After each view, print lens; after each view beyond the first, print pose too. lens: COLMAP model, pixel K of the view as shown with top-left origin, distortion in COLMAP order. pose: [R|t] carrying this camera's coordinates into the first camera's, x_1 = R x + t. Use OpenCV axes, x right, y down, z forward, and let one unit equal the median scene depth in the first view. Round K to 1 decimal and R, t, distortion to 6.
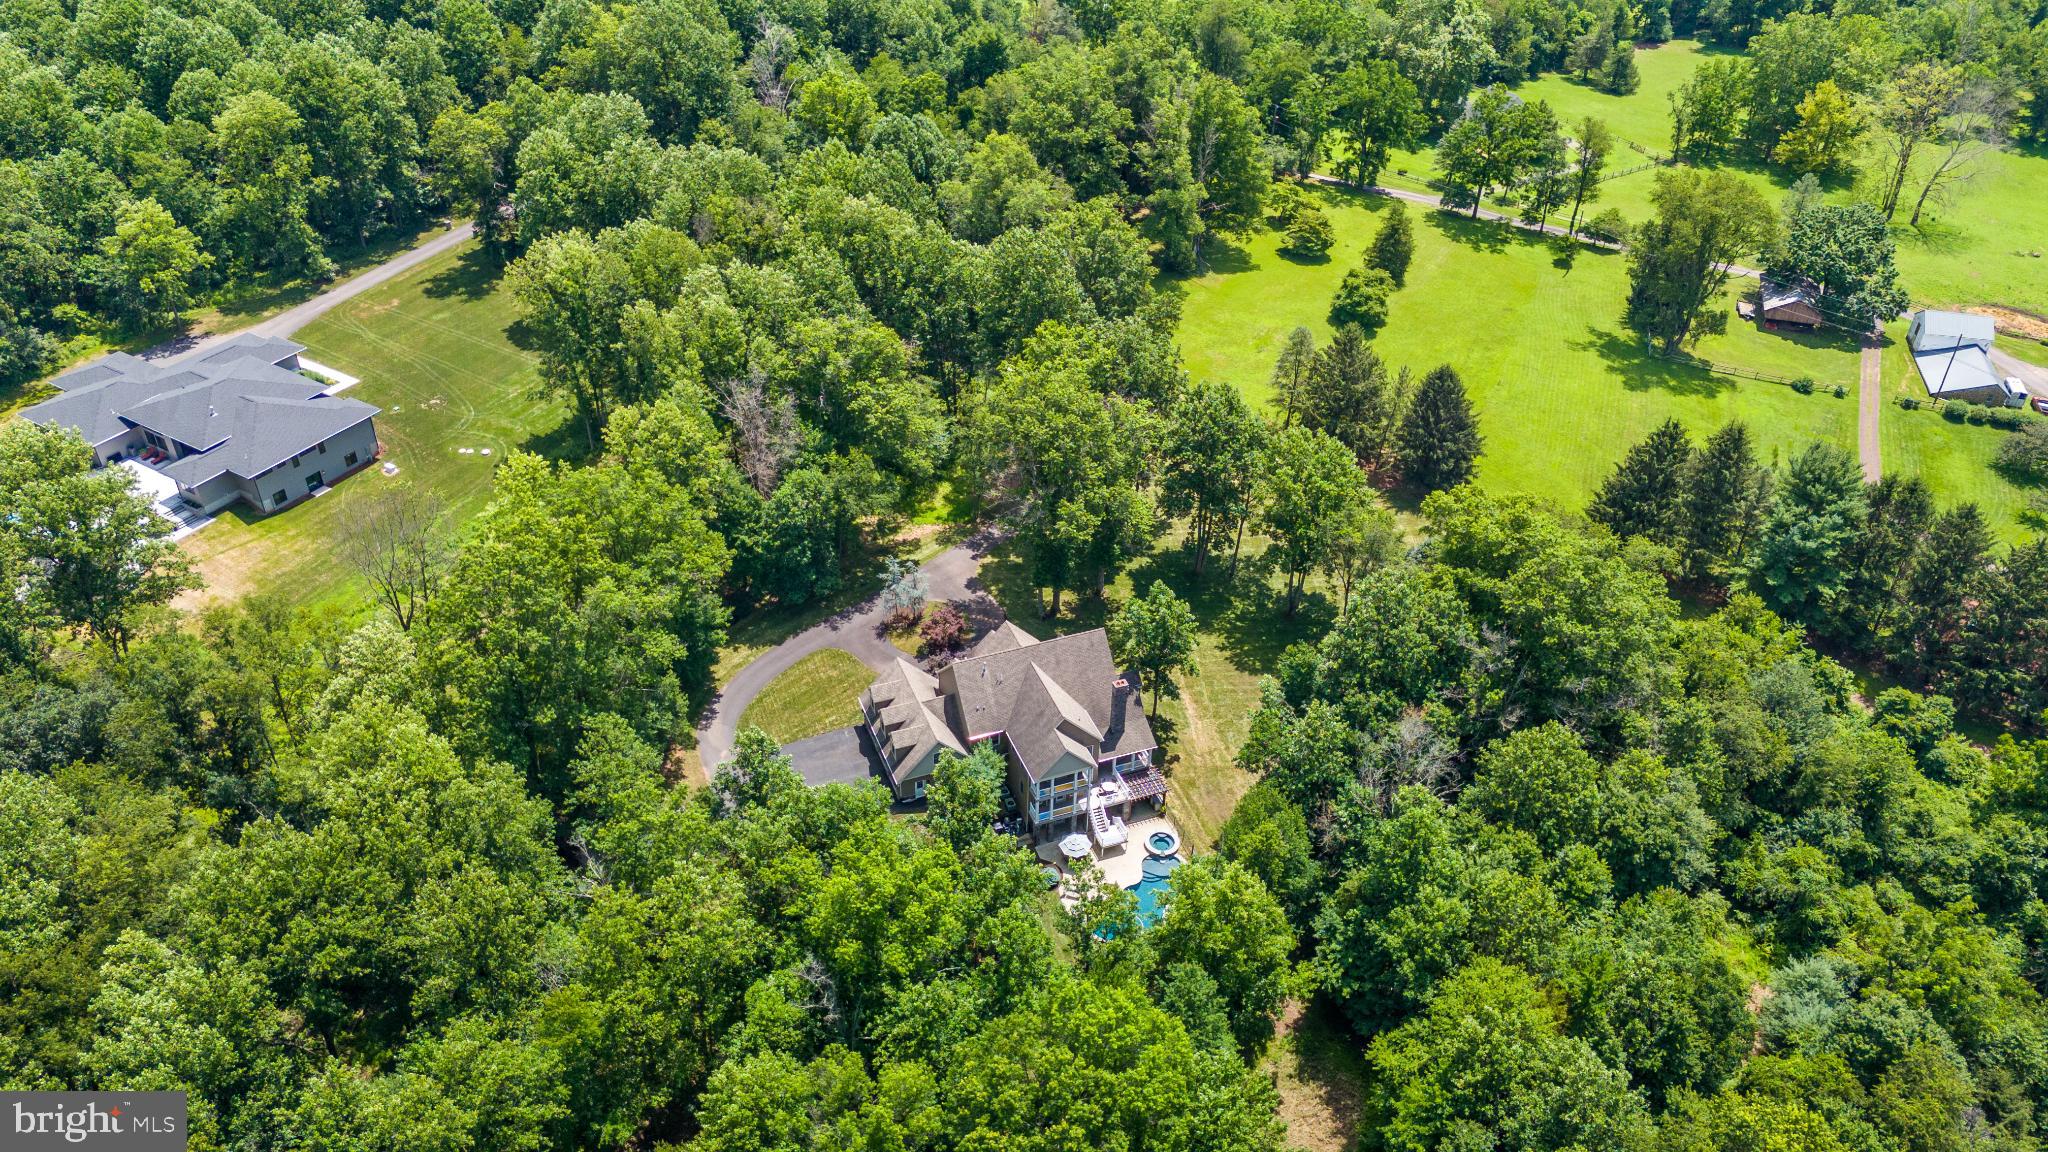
lens RADIAL K [[1465.4, 0, 1024.0], [0, 1465.4, 576.0], [0, 0, 1]] dist [0.039949, -0.002072]
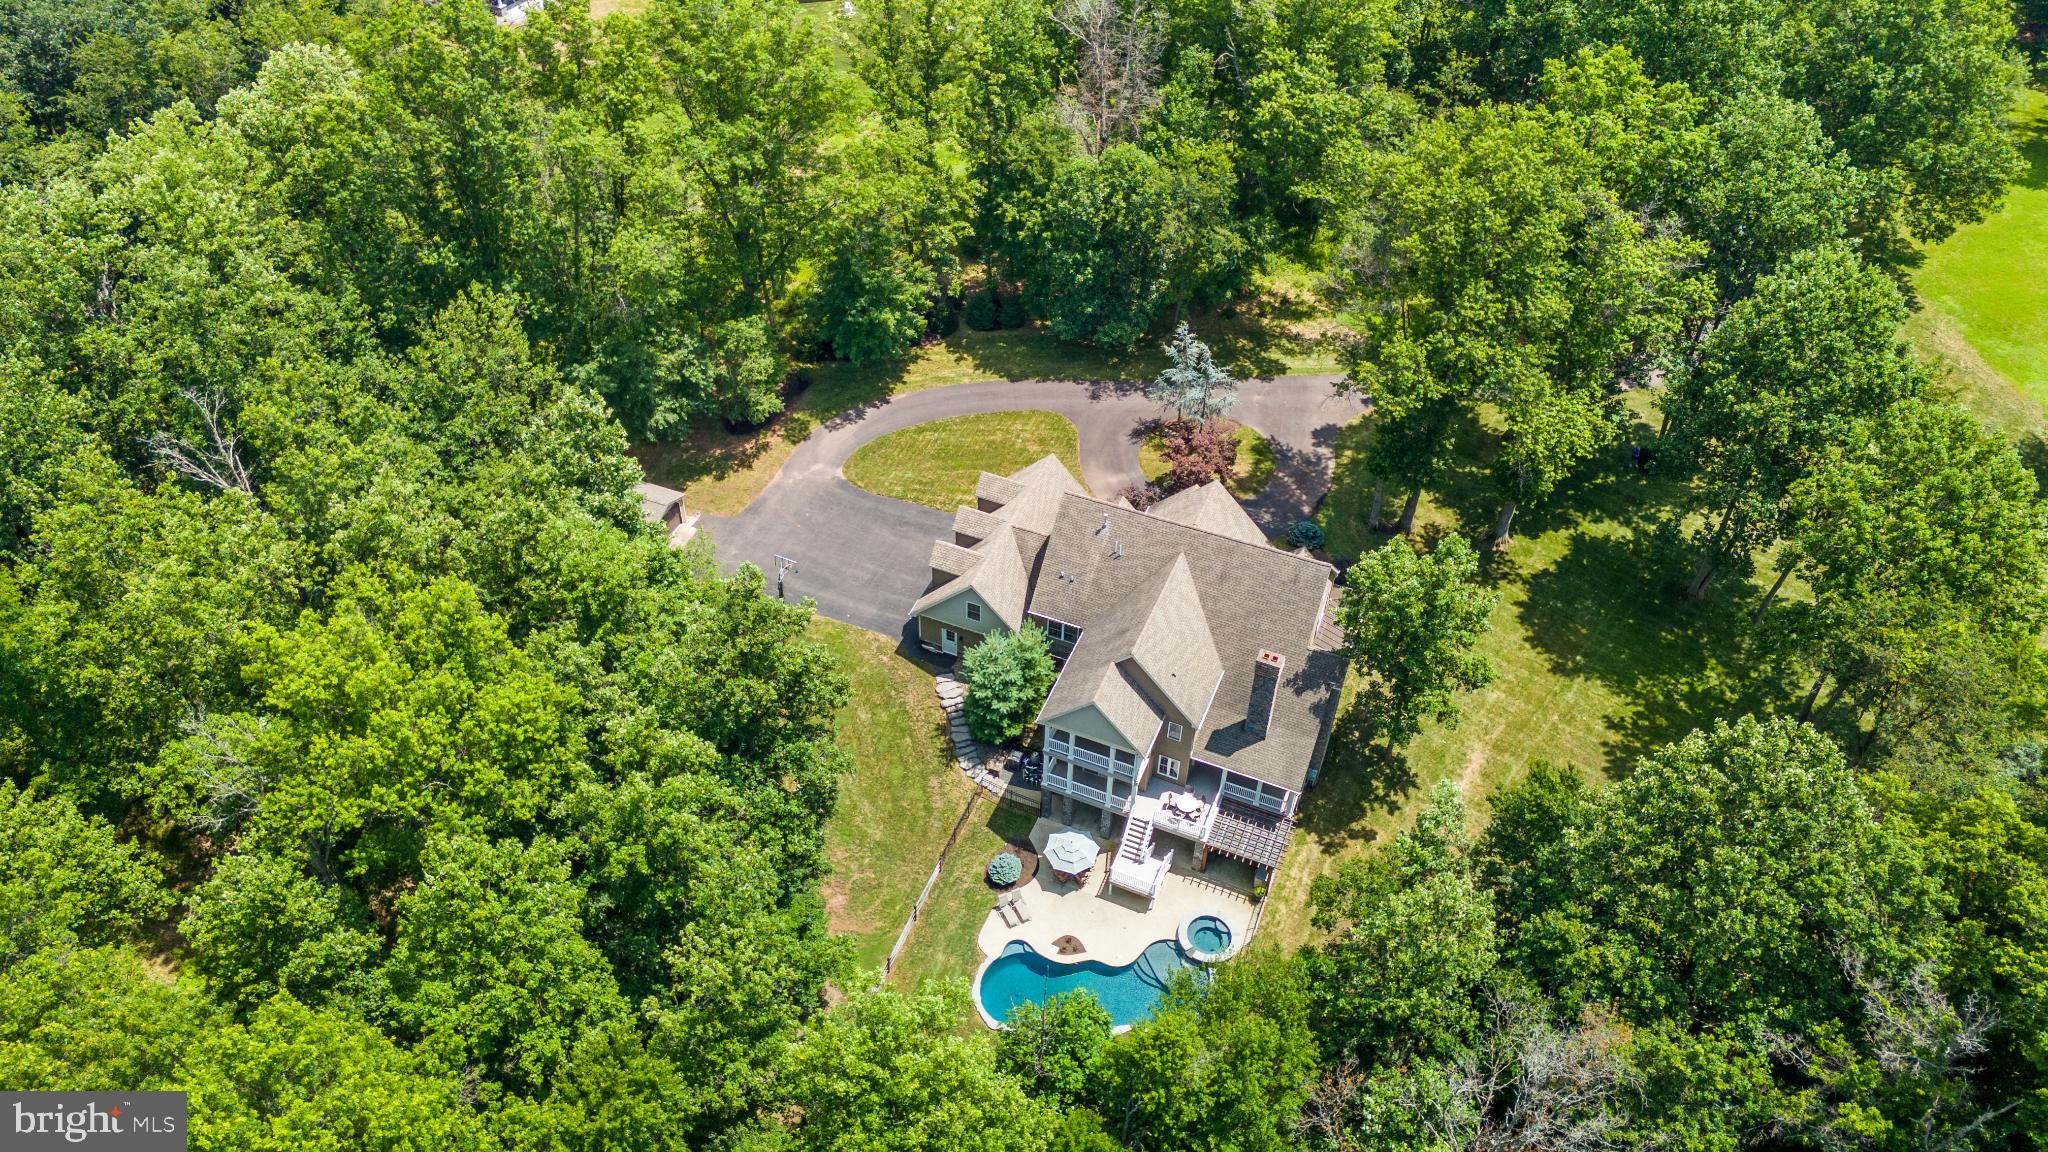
lens RADIAL K [[1465.4, 0, 1024.0], [0, 1465.4, 576.0], [0, 0, 1]] dist [0.039949, -0.002072]
pose [[0.719533, 0.478198, -0.503587, 0.258864], [-0.408946, 0.877850, 0.249284, -0.053140], [0.561281, 0.026572, 0.827199, 0.477994]]
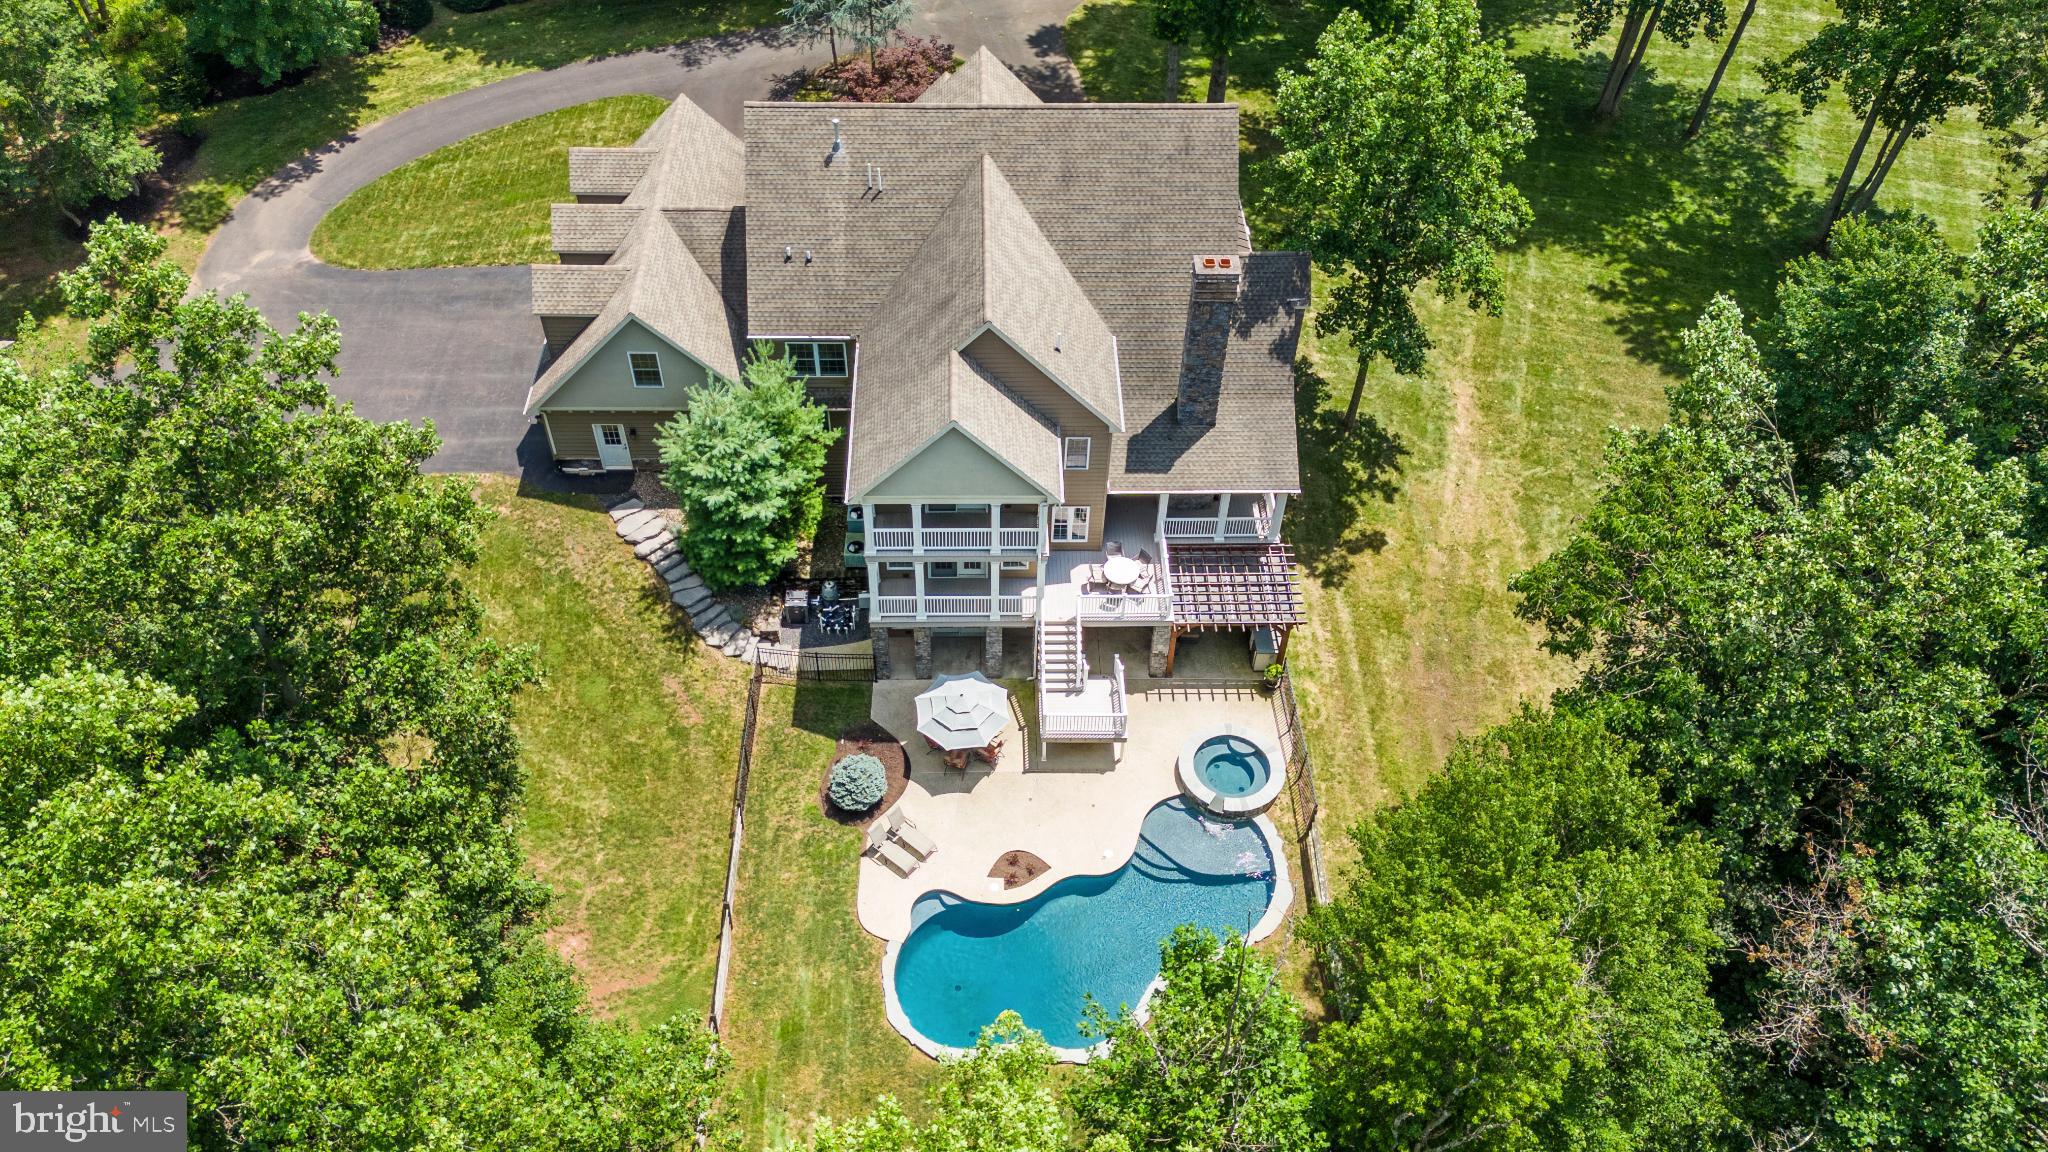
lens RADIAL K [[1455.9, 0, 1024.0], [0, 1455.9, 576.0], [0, 0, 1]] dist [0.130439, -0.221230]
pose [[0.940706, 0.248144, -0.231295, 0.114134], [-0.200344, 0.956627, 0.211488, 0.077556], [0.273742, -0.152610, 0.949619, 0.668866]]
